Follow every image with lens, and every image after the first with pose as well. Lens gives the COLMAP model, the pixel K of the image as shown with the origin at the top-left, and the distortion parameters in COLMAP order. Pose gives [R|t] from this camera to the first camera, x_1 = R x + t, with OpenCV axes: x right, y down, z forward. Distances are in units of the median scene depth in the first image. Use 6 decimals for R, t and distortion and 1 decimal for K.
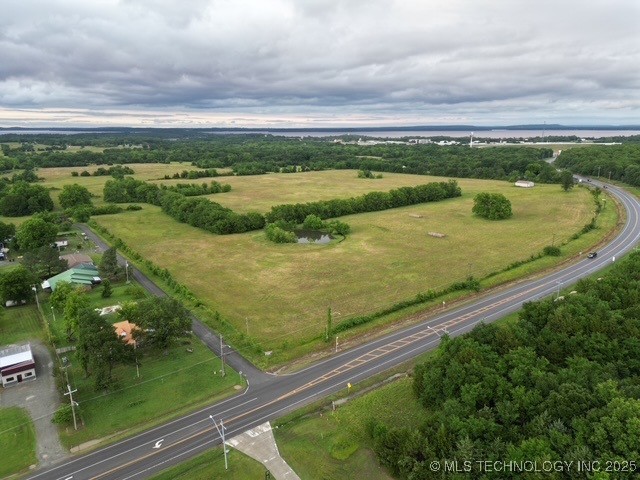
lens RADIAL K [[446.4, 0, 319.0], [0, 446.4, 238.1], [0, 0, 1]] dist [0.088230, -0.092184]
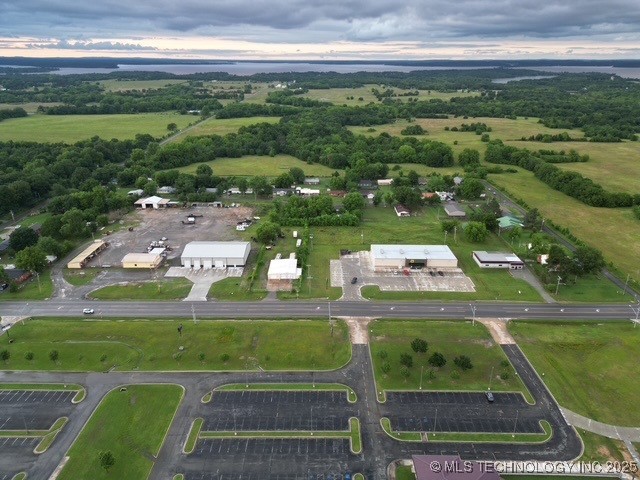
lens RADIAL K [[446.4, 0, 319.0], [0, 446.4, 238.1], [0, 0, 1]] dist [0.088230, -0.092184]
pose [[0.798788, 0.226824, -0.557215, -0.057355], [-0.147514, 0.971773, 0.184111, -0.027918], [0.583247, -0.064869, 0.809700, -0.360689]]
